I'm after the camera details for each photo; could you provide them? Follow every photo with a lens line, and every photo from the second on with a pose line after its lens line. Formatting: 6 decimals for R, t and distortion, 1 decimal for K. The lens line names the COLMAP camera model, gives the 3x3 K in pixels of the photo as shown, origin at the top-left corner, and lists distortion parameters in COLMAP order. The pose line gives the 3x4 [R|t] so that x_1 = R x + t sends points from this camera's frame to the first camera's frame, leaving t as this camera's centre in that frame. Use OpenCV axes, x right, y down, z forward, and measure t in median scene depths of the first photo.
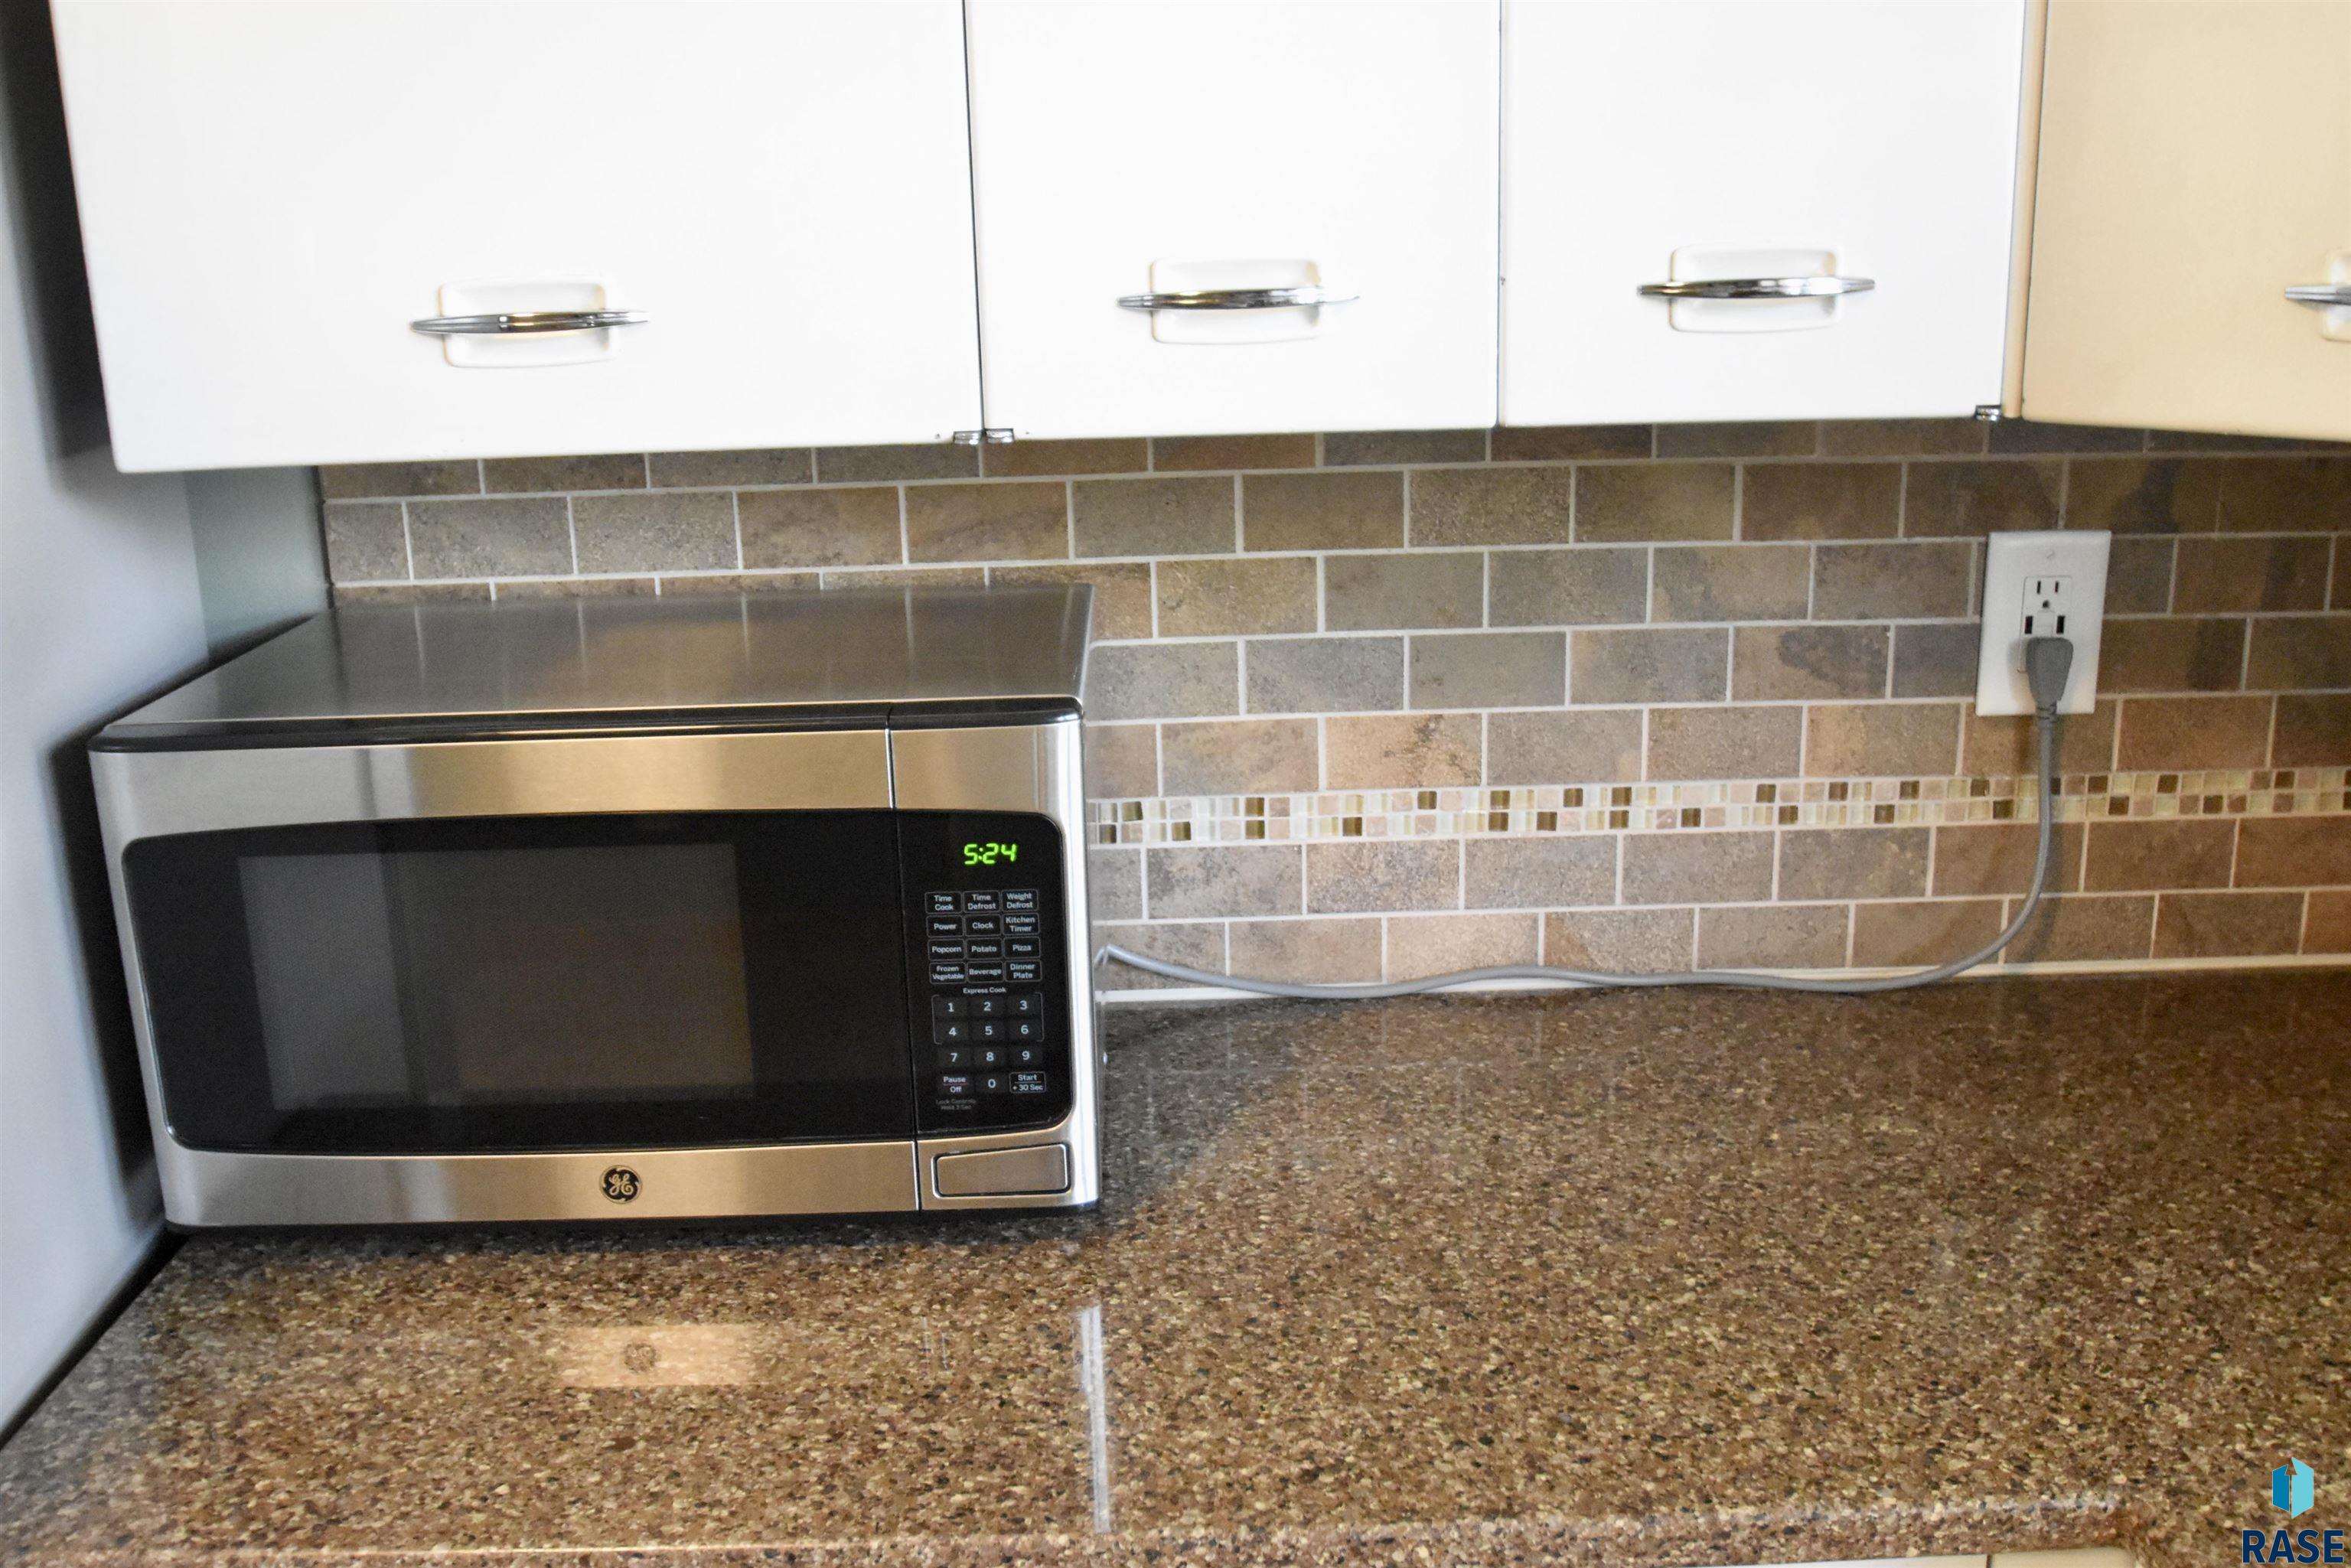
lens RADIAL K [[2133.0, 0, 1171.1], [0, 2133.0, 813.3], [0, 0, 1]] dist [-0.095986, 0.066798]
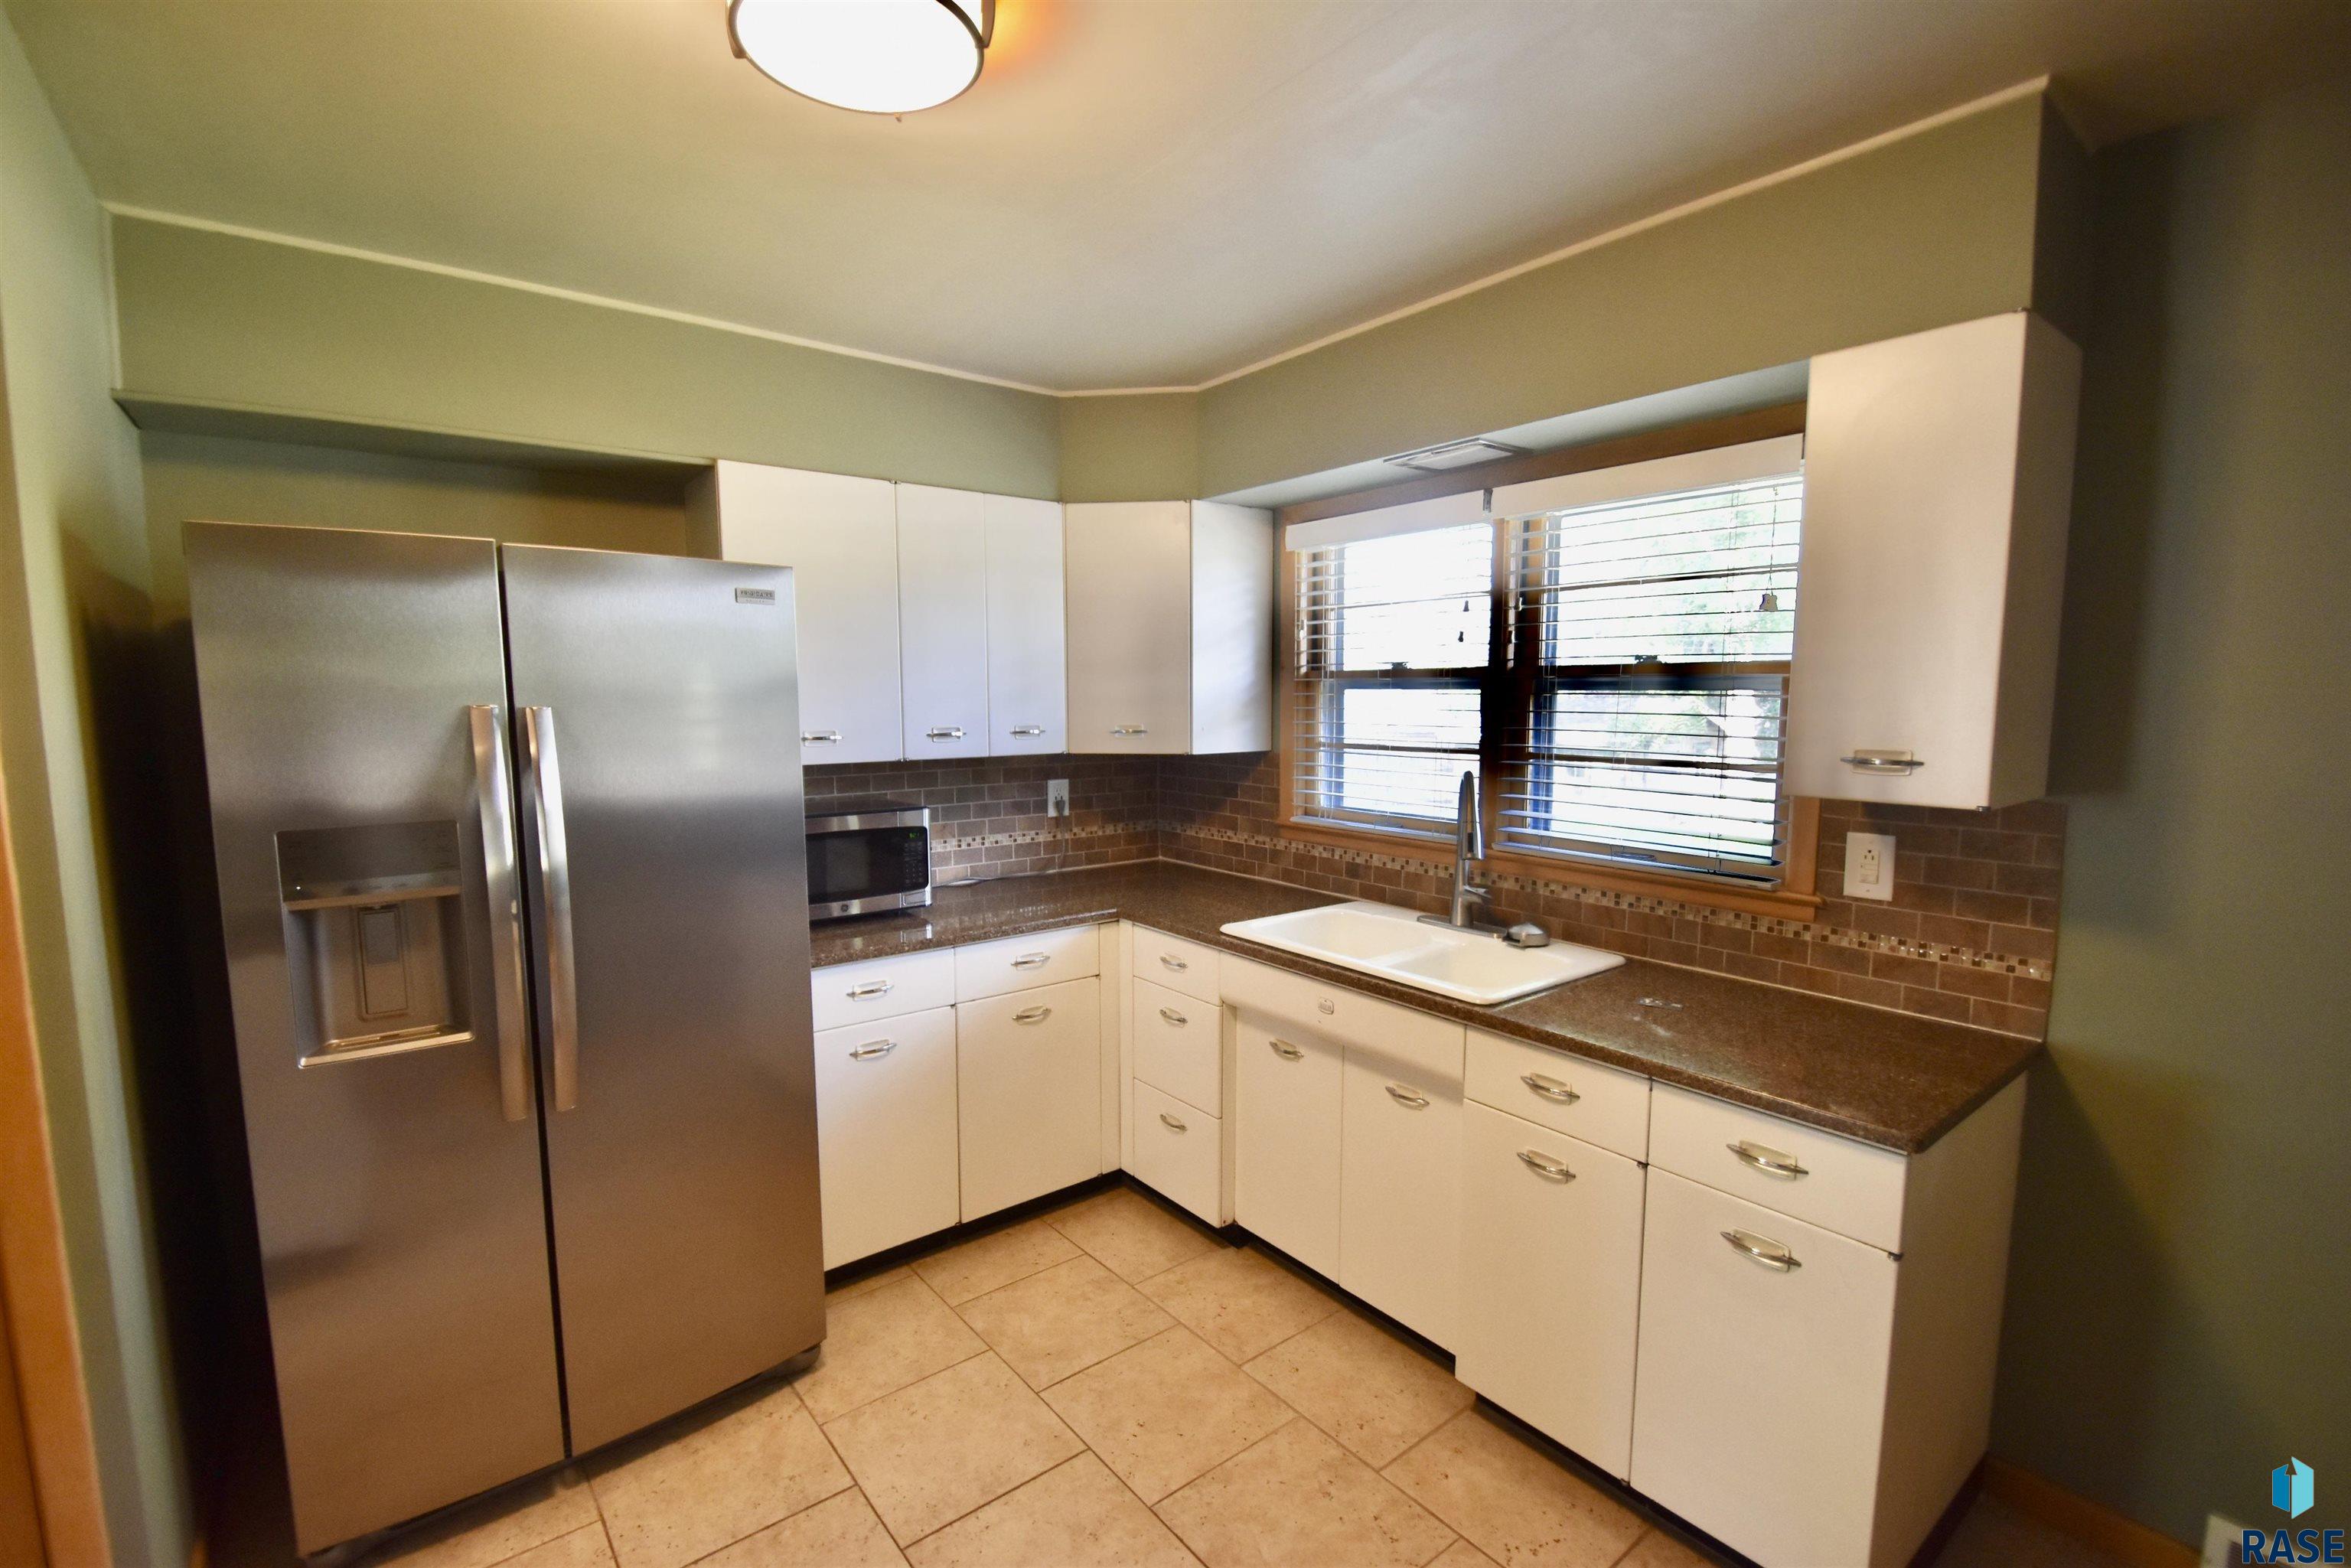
lens RADIAL K [[1038.0, 0, 1171.6], [0, 1038.0, 805.1], [0, 0, 1]] dist [-0.001438, -0.008537]
pose [[0.792589, -0.038562, 0.608536, -0.863154], [0.150448, 0.979511, -0.133881, 0.293129], [-0.590905, 0.197665, 0.782151, -1.074517]]
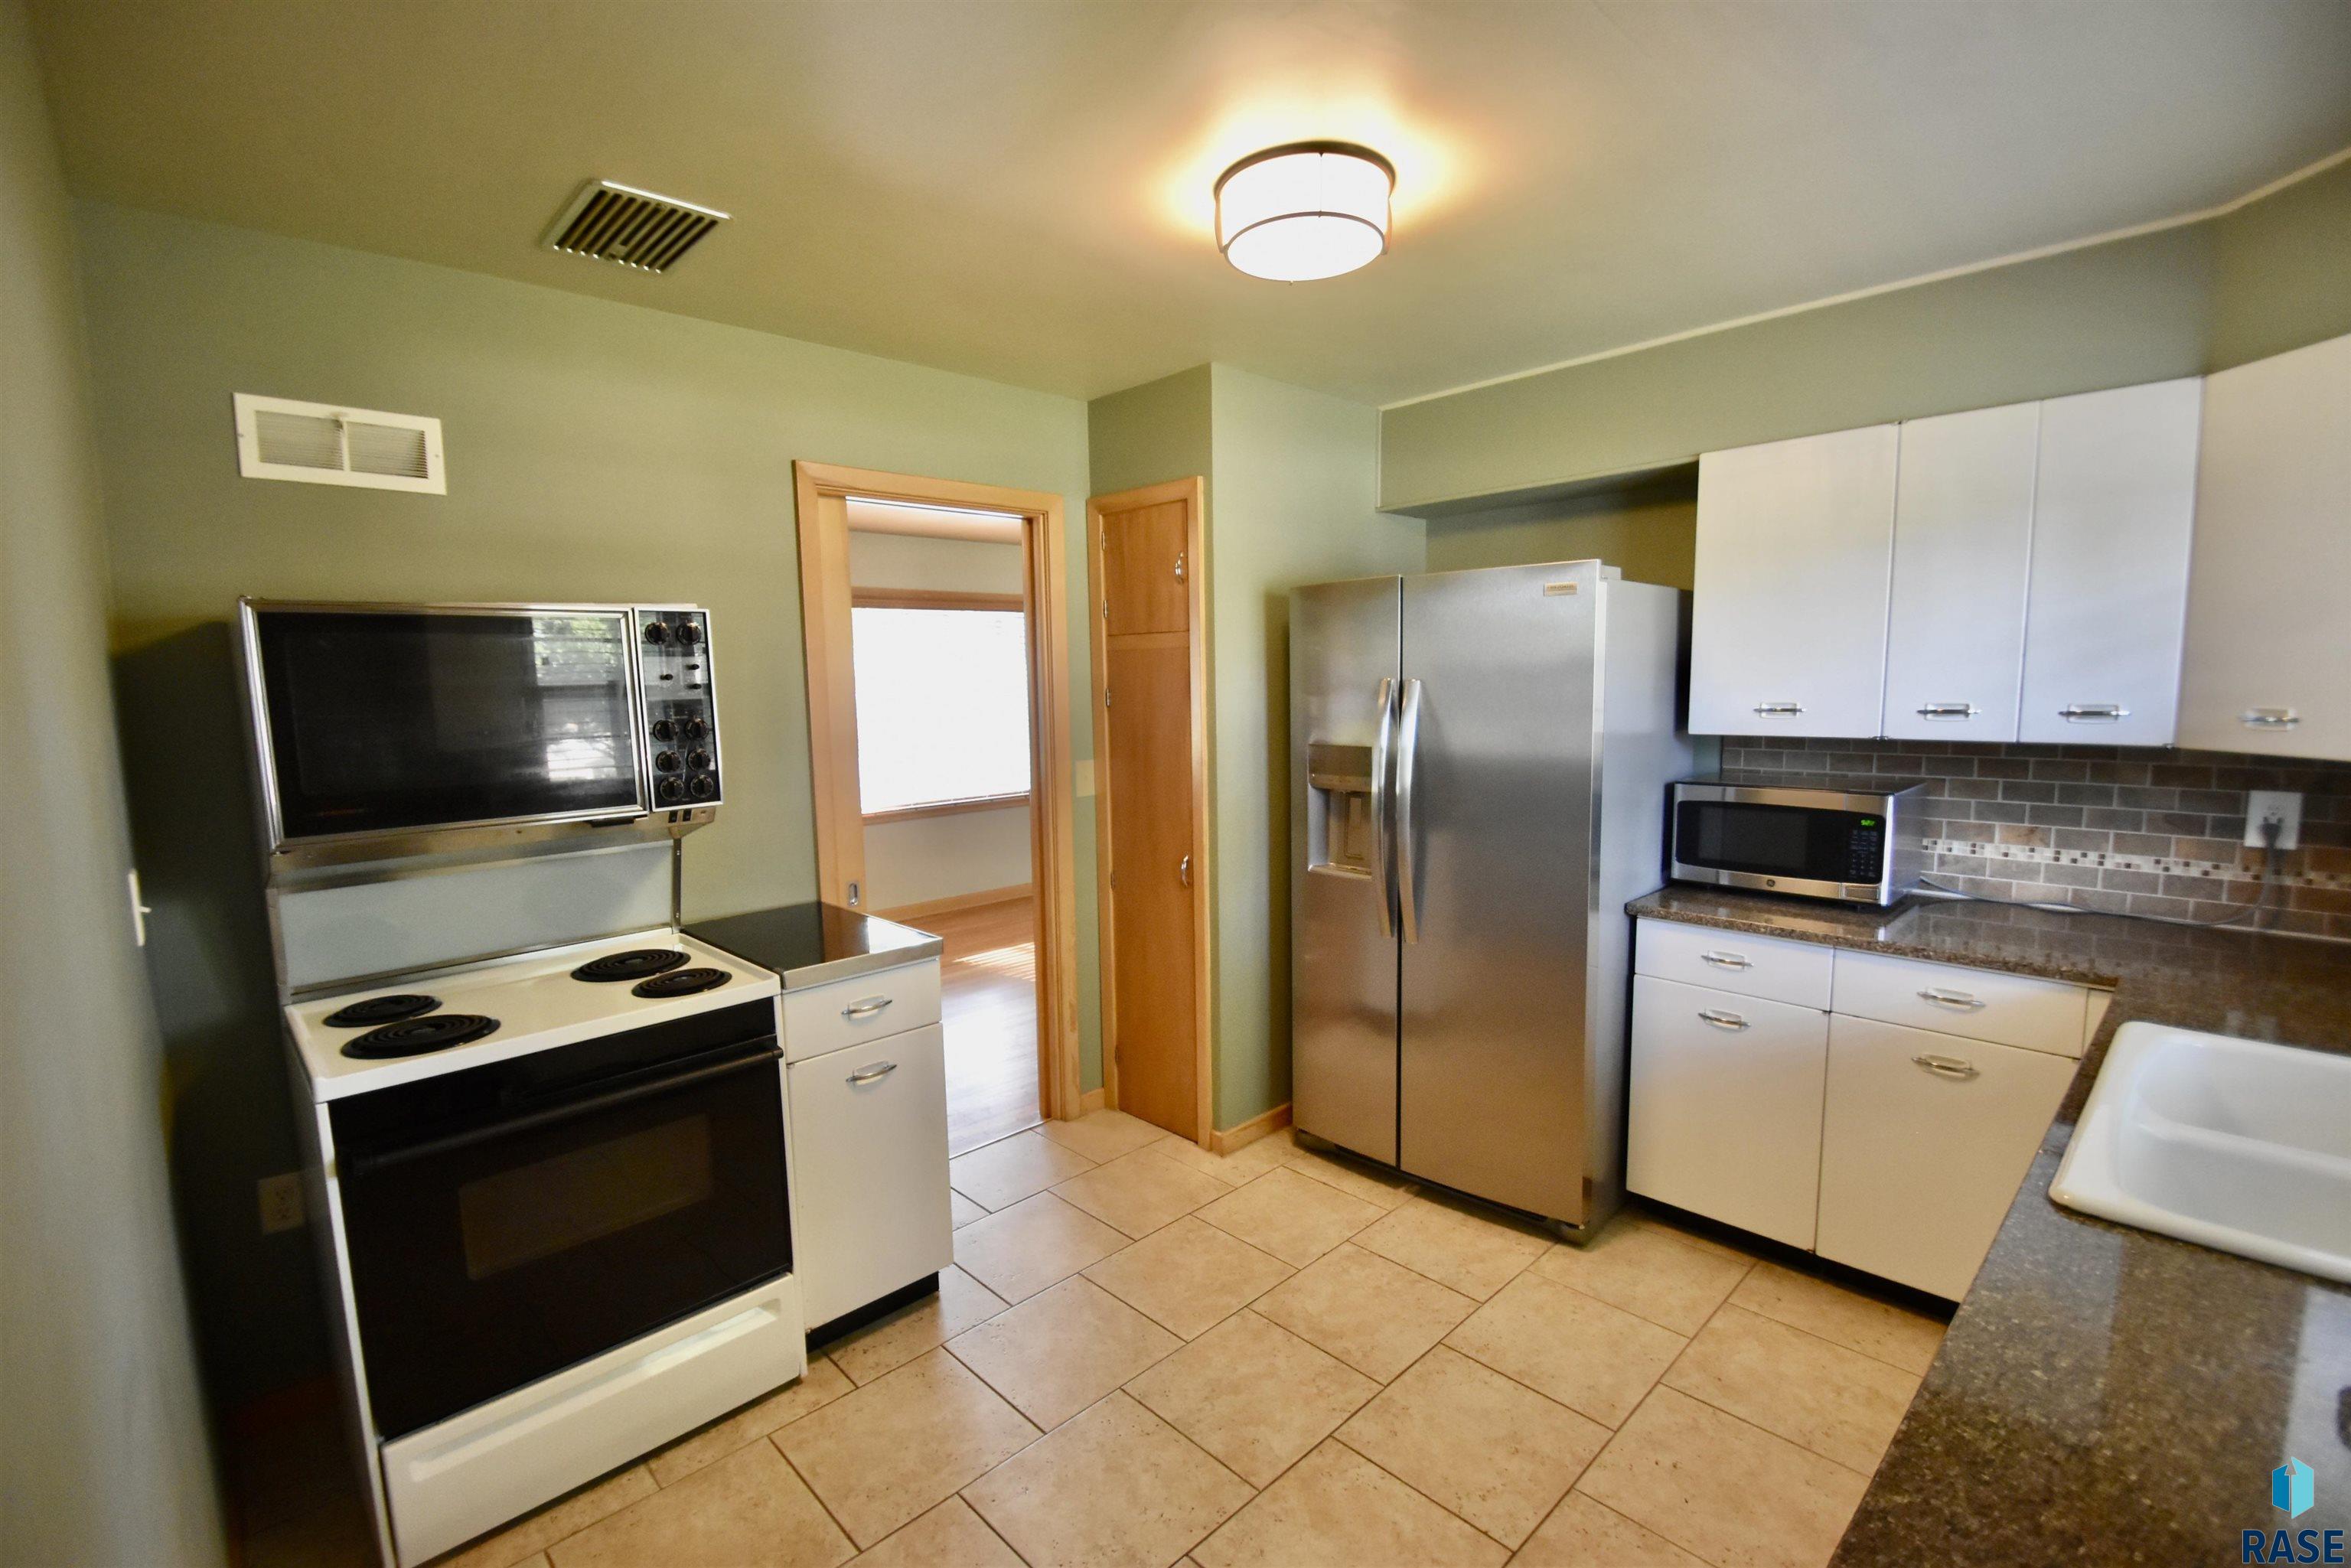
lens RADIAL K [[1038.0, 0, 1171.6], [0, 1038.0, 805.1], [0, 0, 1]] dist [-0.001438, -0.008537]
pose [[0.675540, 0.106584, -0.729579, 0.409873], [-0.206495, 0.977248, -0.048434, 0.309899], [0.707818, 0.183373, 0.682179, -1.266796]]
